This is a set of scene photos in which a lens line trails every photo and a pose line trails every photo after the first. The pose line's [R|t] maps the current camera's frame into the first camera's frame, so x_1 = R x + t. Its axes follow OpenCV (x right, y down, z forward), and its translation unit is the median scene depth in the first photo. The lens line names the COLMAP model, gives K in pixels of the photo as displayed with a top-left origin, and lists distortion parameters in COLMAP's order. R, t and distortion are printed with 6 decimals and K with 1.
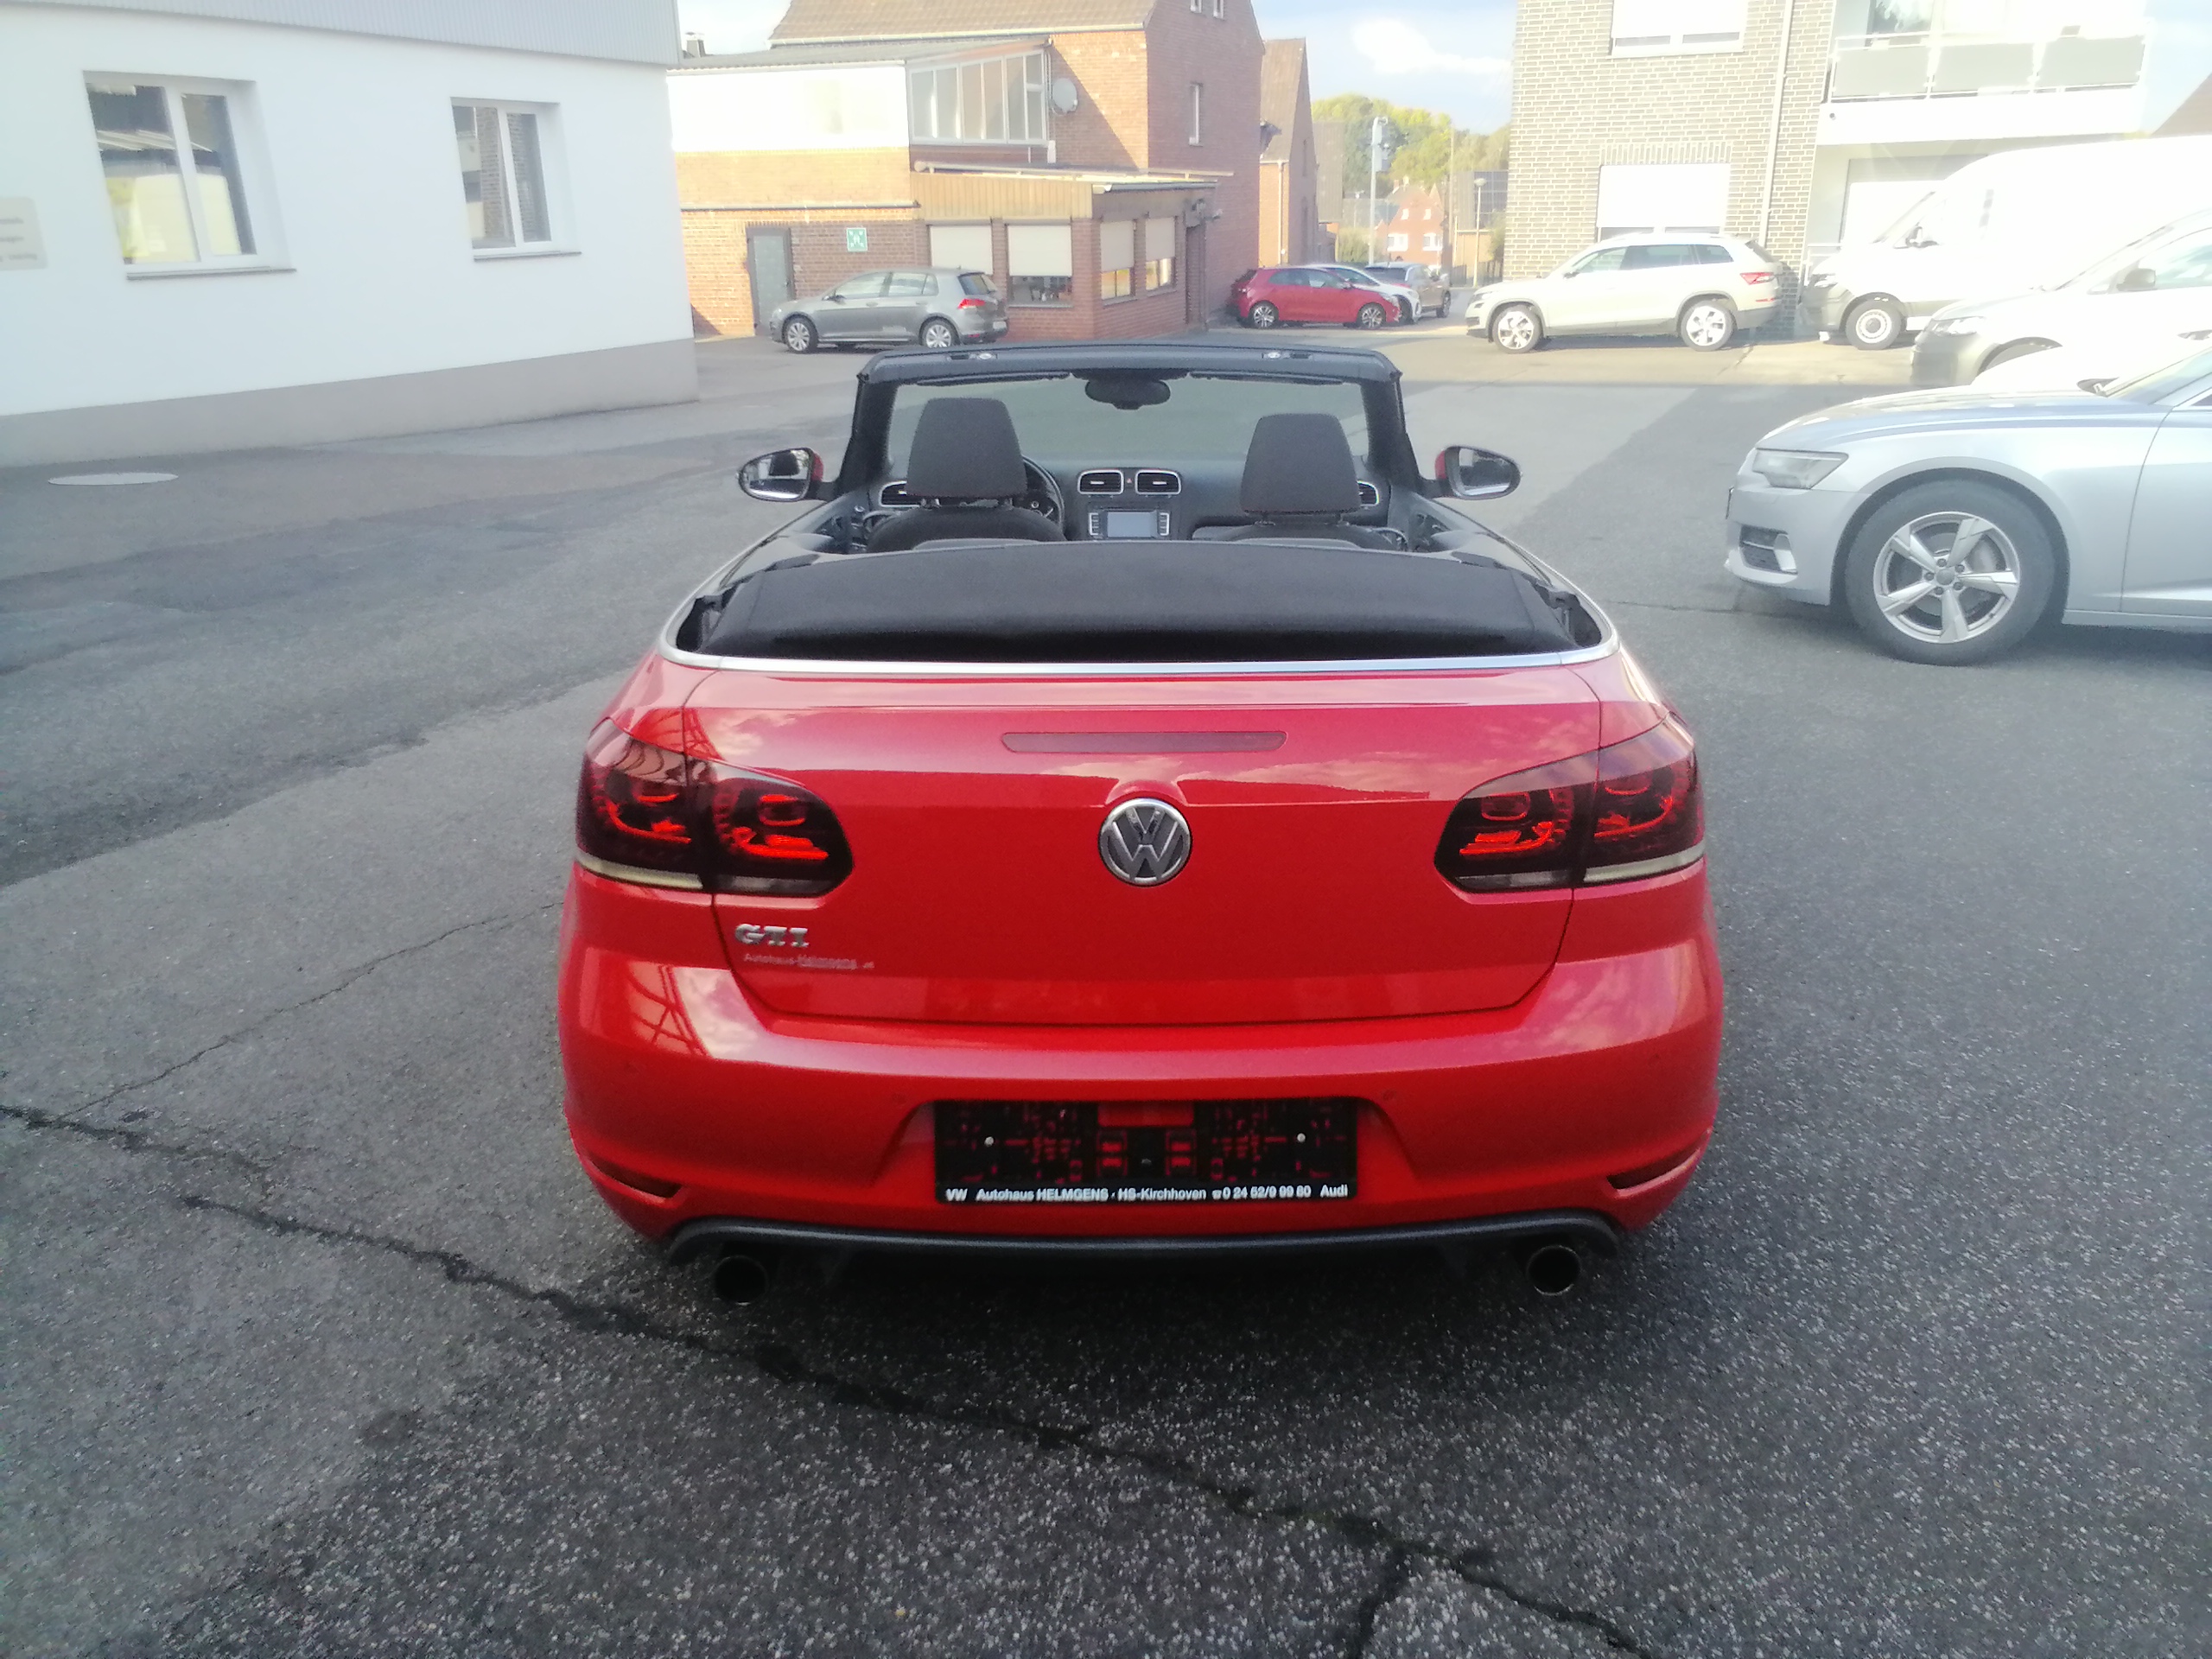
lens RADIAL K [[1722.5, 0, 1131.3], [0, 1722.5, 814.9], [0, 0, 1]] dist [-0.057772, 0.149253]
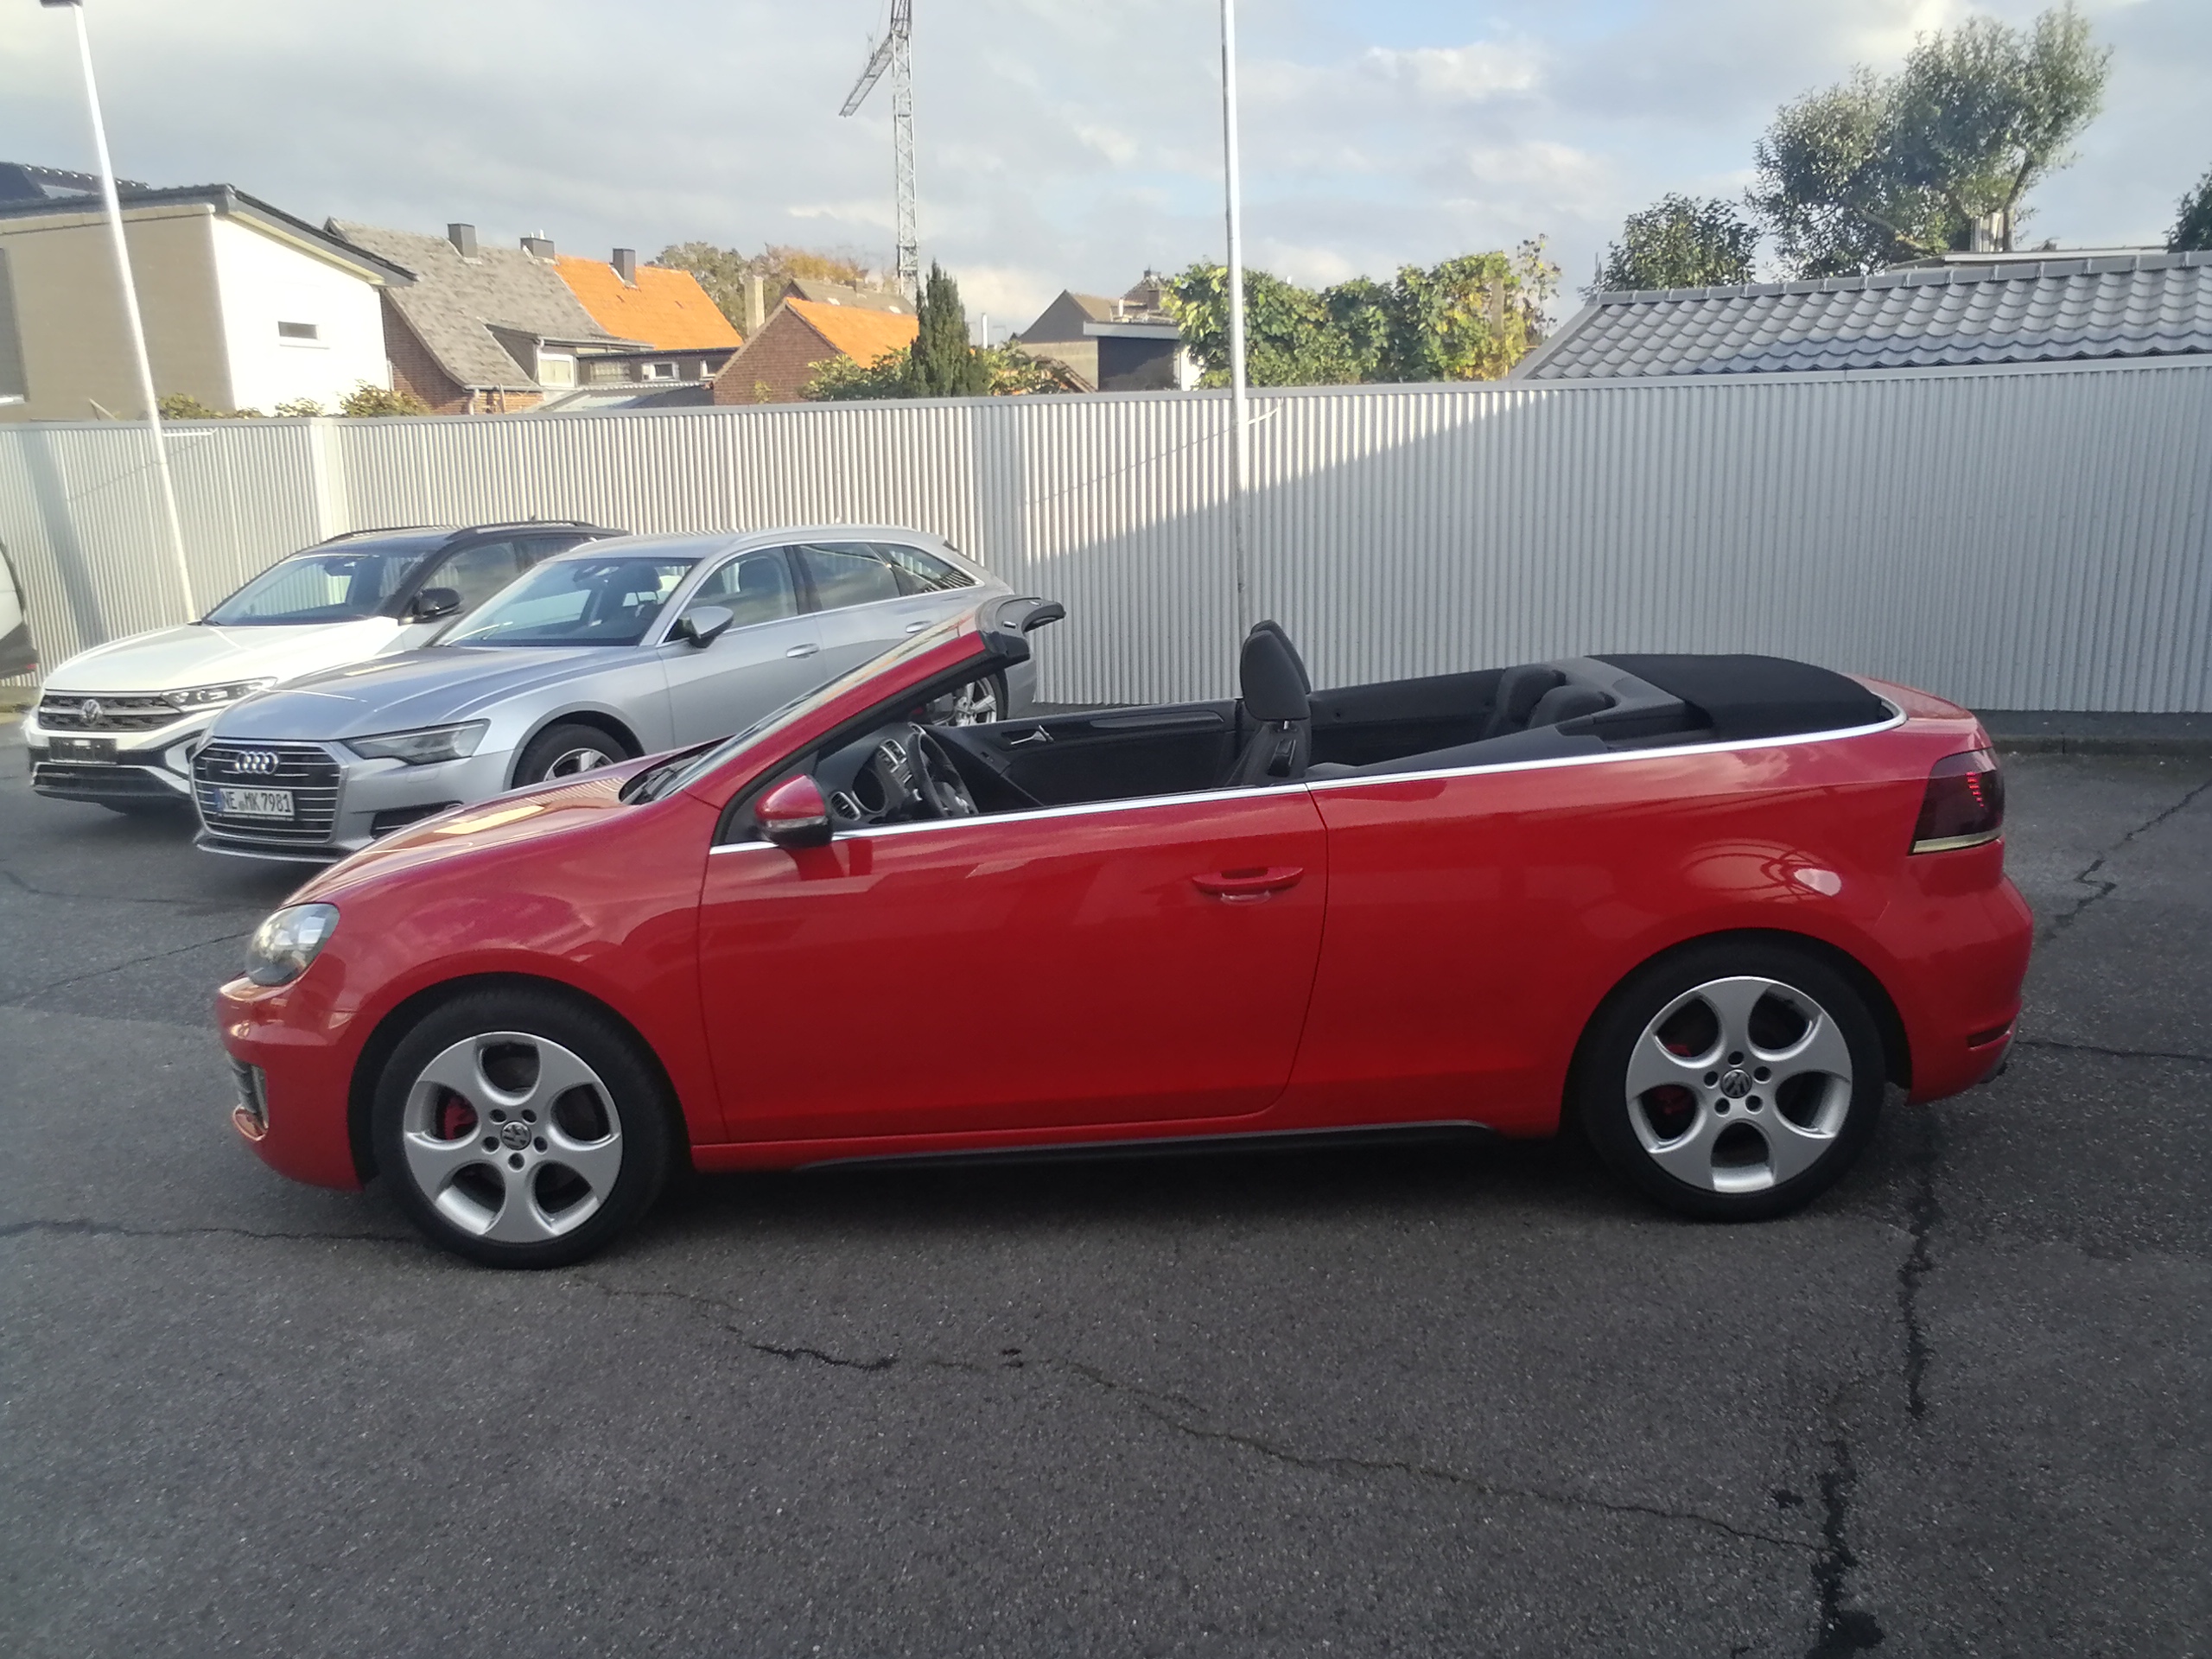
lens RADIAL K [[1722.5, 0, 1131.3], [0, 1722.5, 814.9], [0, 0, 1]] dist [-0.057772, 0.149253]
pose [[0.049123, -0.189166, 0.980716, -1.363606], [0.361370, 0.918746, 0.159113, -0.383298], [-0.931127, 0.346585, 0.113491, 1.095387]]
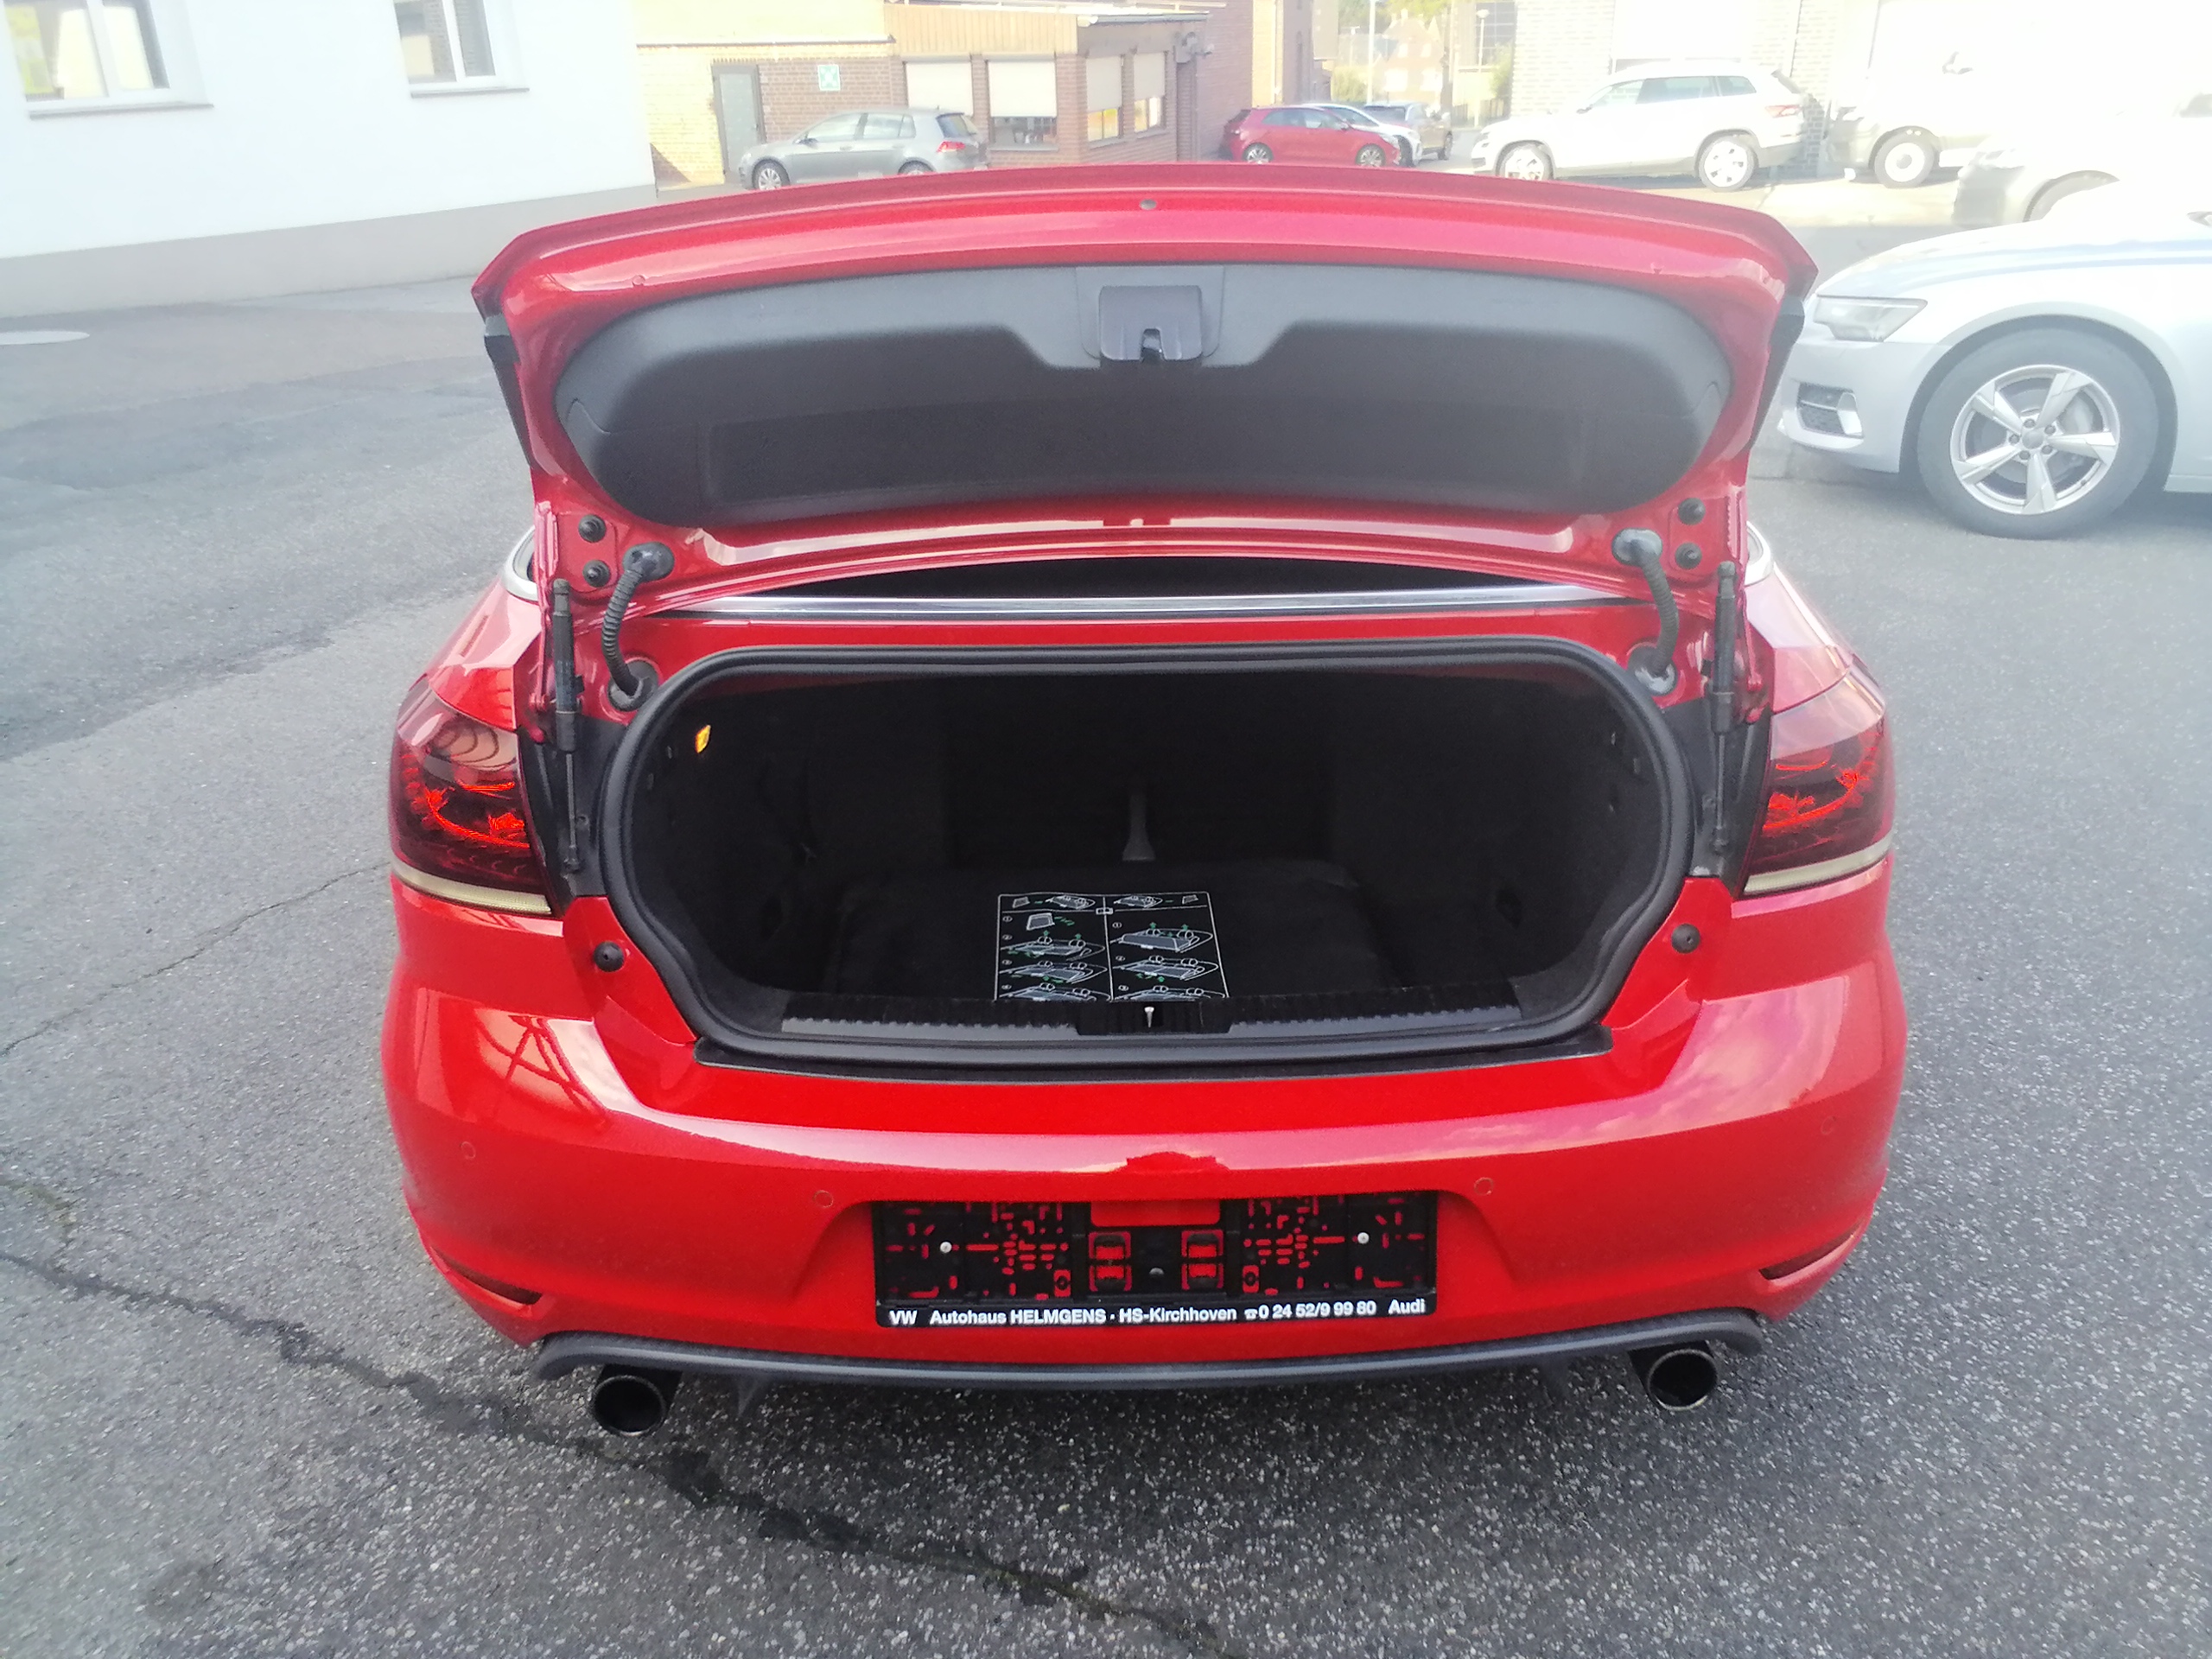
lens RADIAL K [[1724.5, 0, 1135.7], [0, 1724.5, 816.9], [0, 0, 1]] dist [-0.010946, 0.069562]
pose [[0.999945, -0.008299, 0.006391, -0.002313], [0.007764, 0.996791, 0.079673, -0.037053], [-0.007032, -0.079619, 0.996801, 0.178241]]
